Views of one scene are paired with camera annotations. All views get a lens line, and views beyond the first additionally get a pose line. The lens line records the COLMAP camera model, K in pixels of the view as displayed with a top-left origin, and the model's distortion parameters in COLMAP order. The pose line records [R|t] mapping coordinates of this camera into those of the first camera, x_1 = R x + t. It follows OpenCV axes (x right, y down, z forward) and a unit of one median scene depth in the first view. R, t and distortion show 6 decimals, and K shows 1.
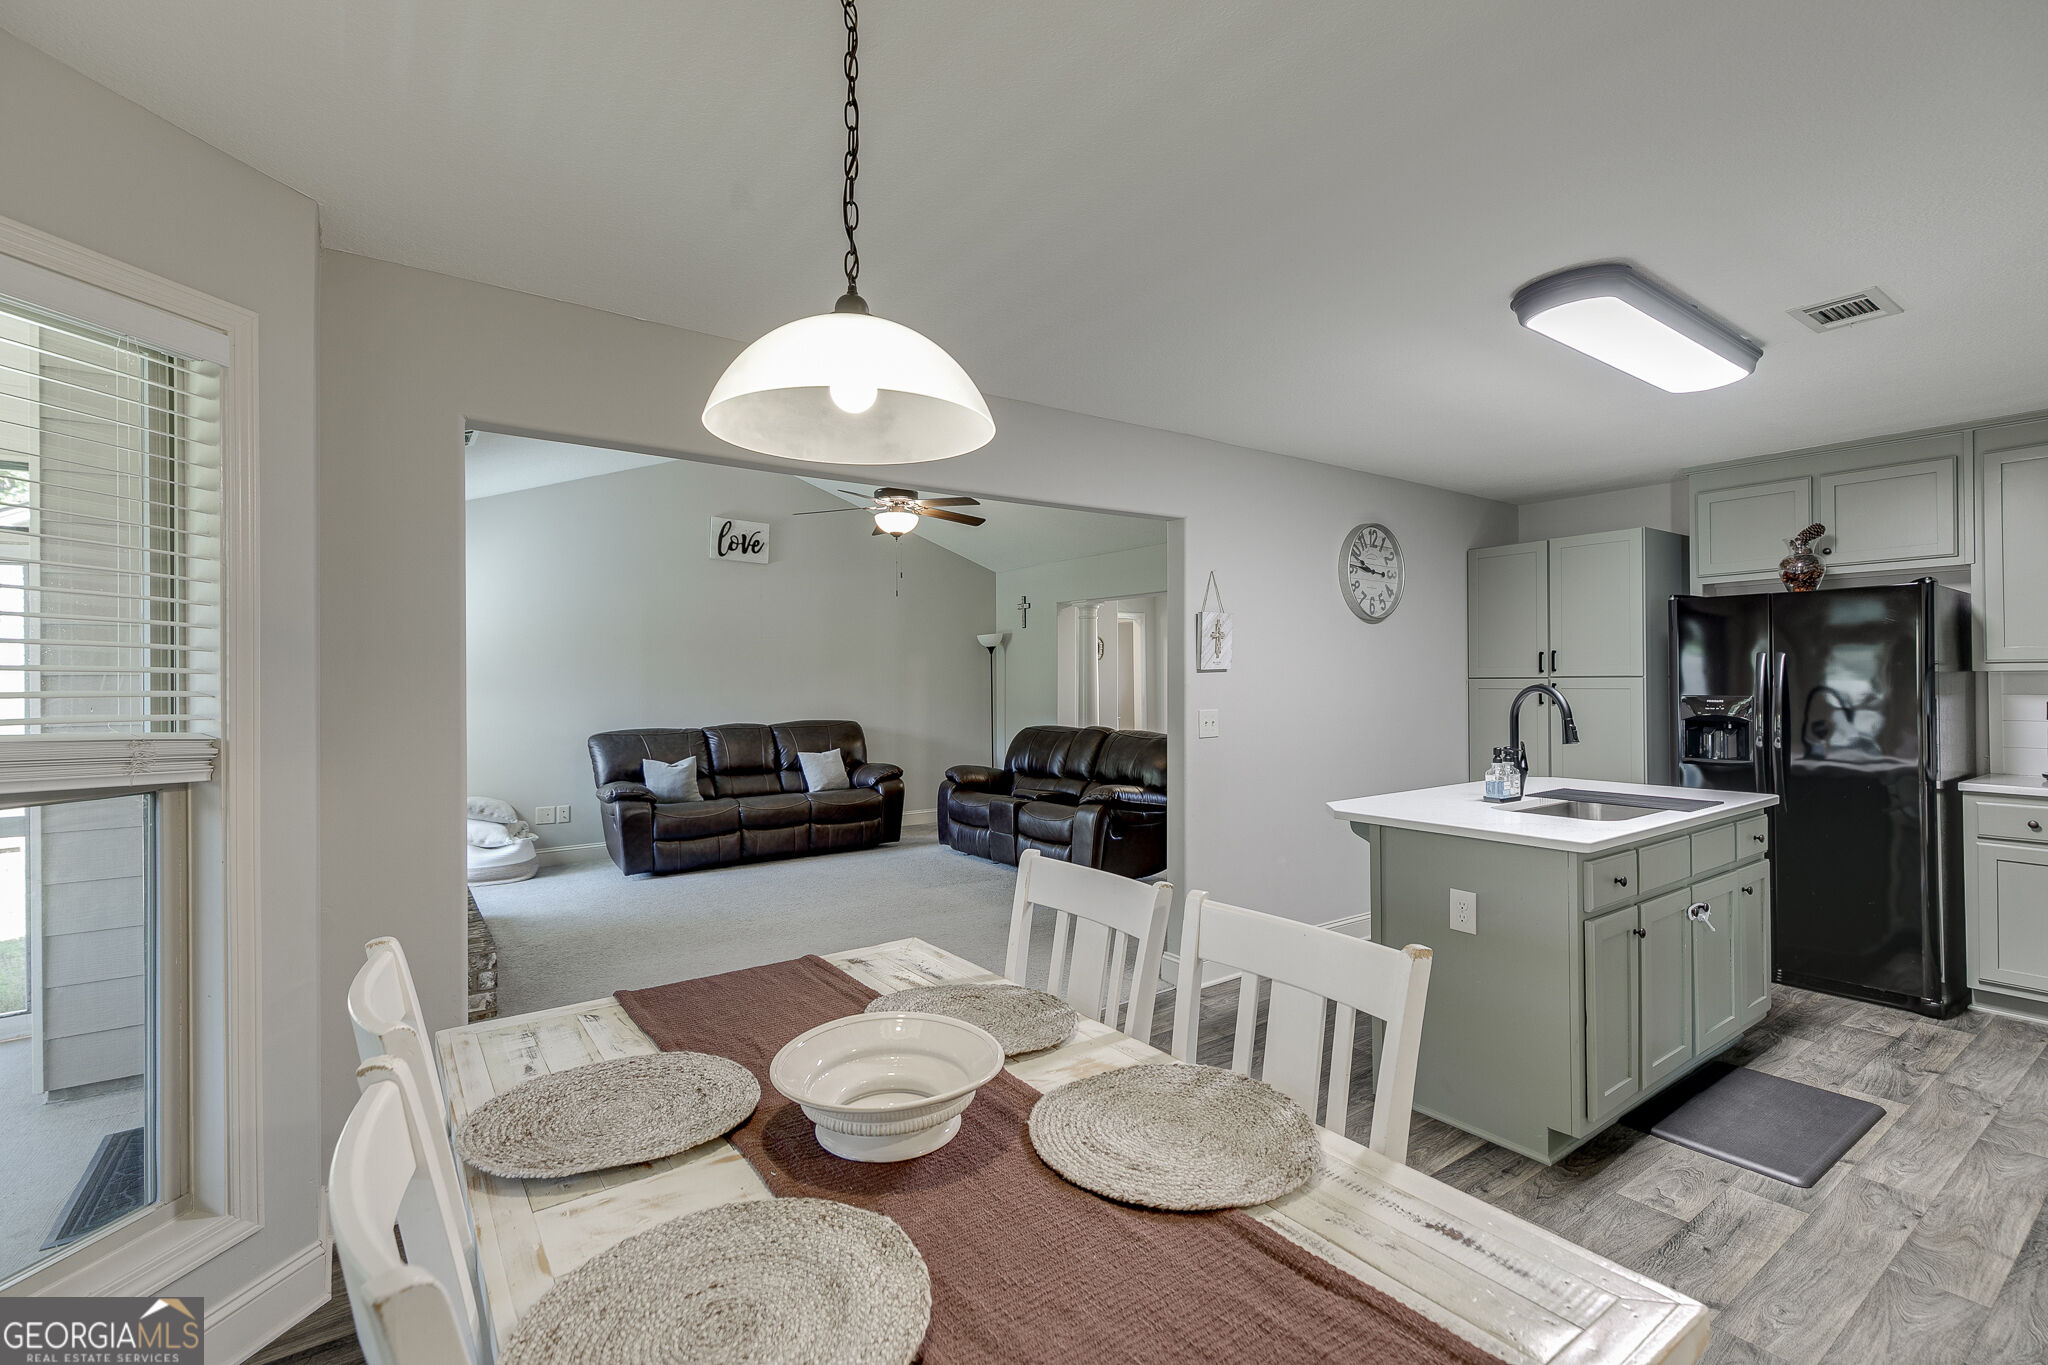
lens RADIAL K [[918.2, 0, 1021.3], [0, 918.2, 674.1], [0, 0, 1]] dist [0.006213, -0.000711]
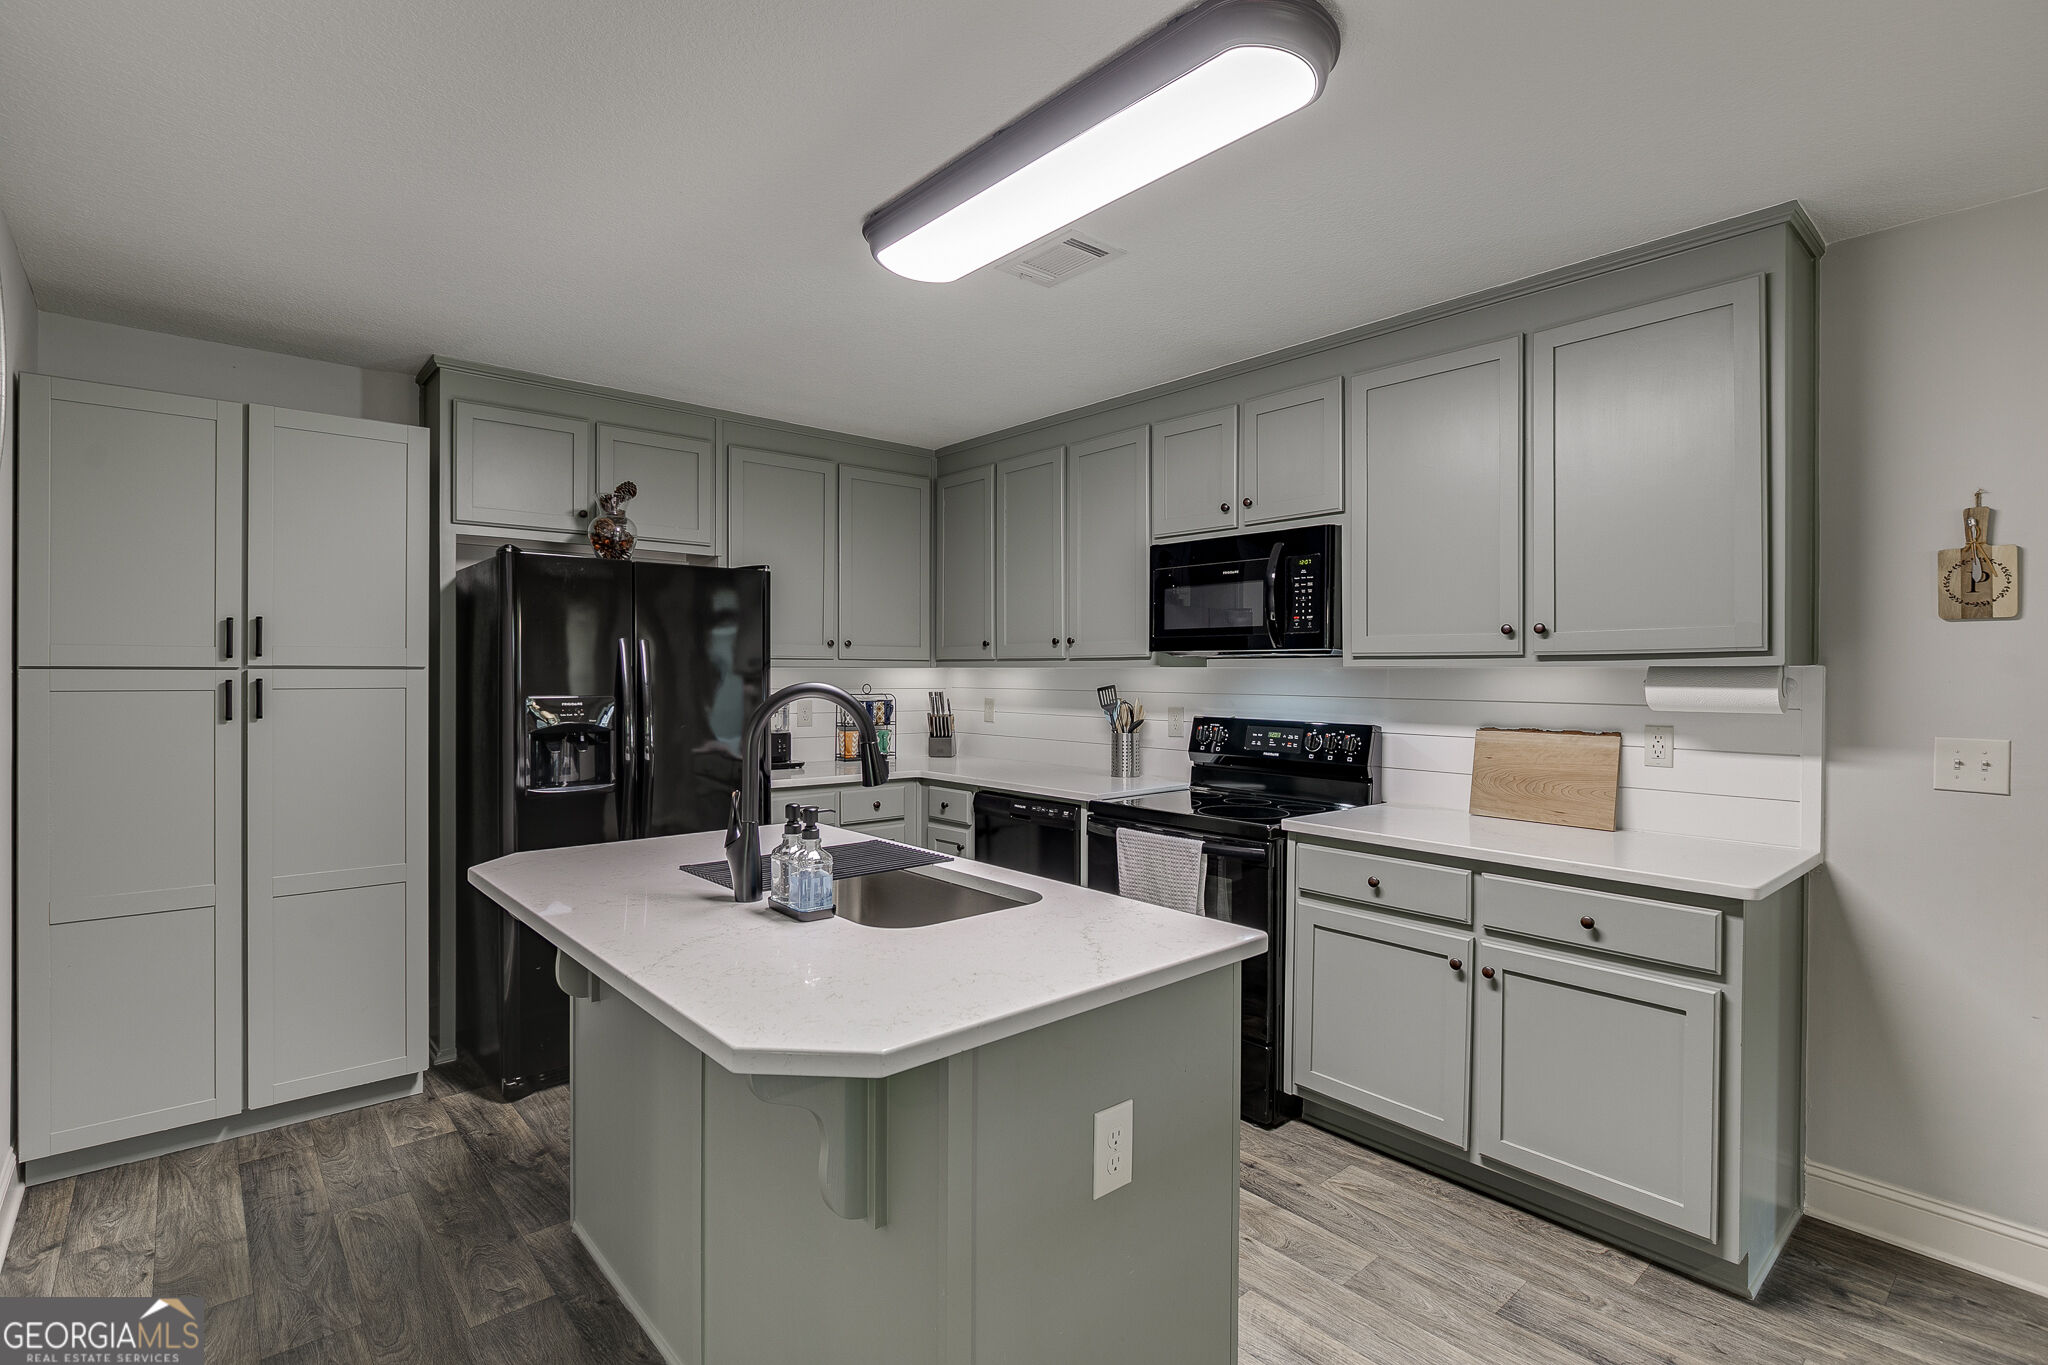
lens RADIAL K [[967.2, 0, 1019.8], [0, 967.2, 675.7], [0, 0, 1]] dist [-0.007629, 0.002154]
pose [[-0.098409, 0.002568, 0.995143, -0.013198], [-0.010753, 0.999936, -0.003643, 0.006582], [-0.995088, -0.011059, -0.098375, 0.739082]]
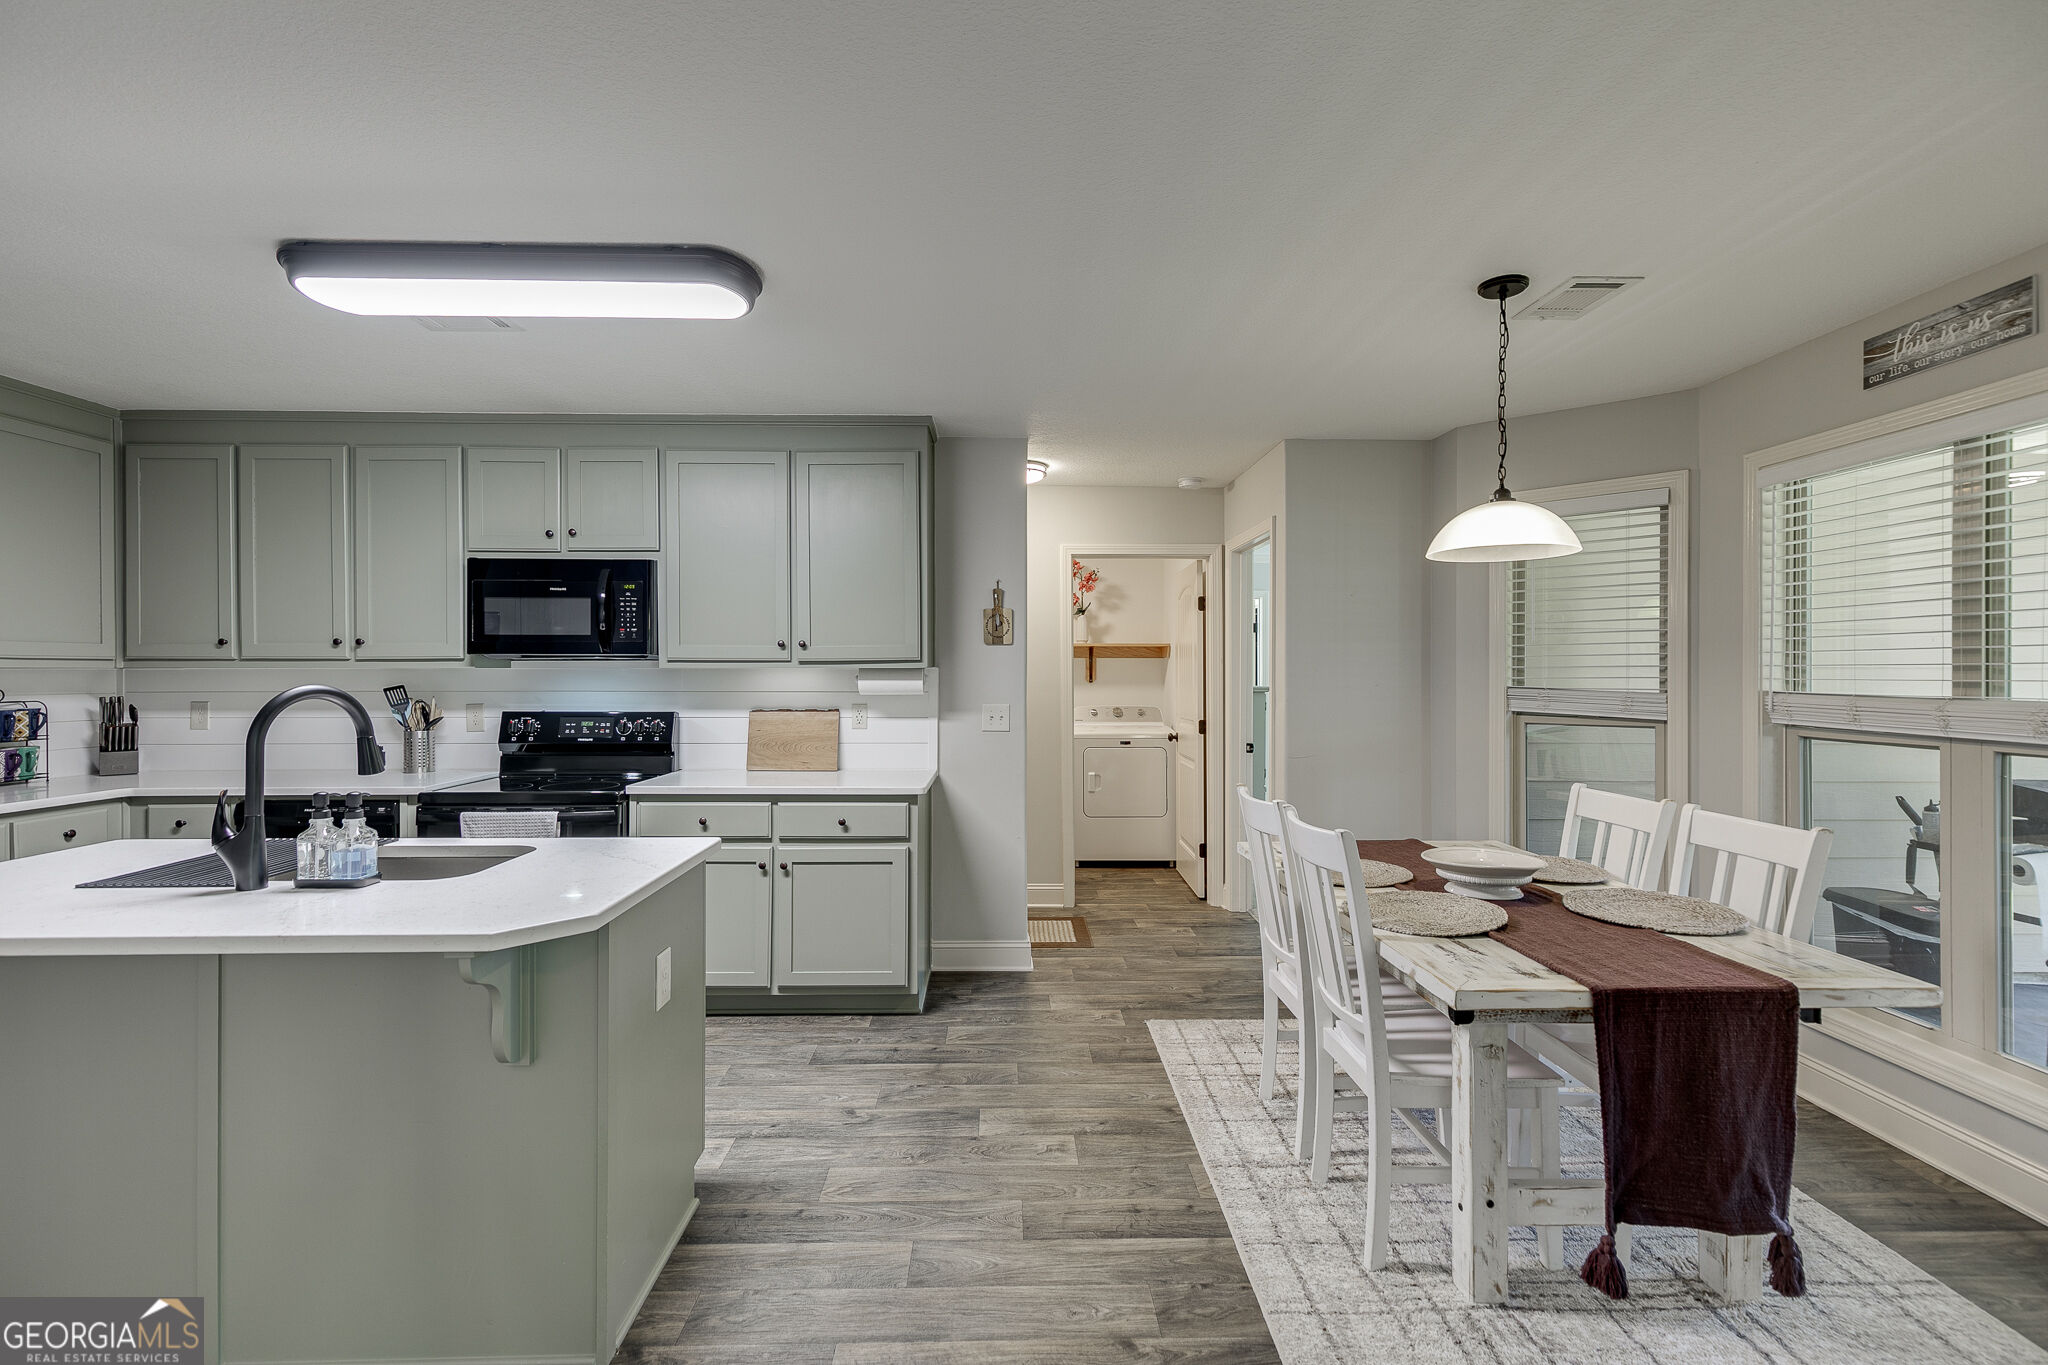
lens RADIAL K [[918.2, 0, 1027.4], [0, 918.2, 676.6], [0, 0, 1]] dist [0.006213, -0.000711]
pose [[-0.829773, 0.002907, 0.558093, -0.128902], [0.001043, 0.999993, -0.003657, 0.006869], [-0.558099, -0.002452, -0.829770, 0.982458]]
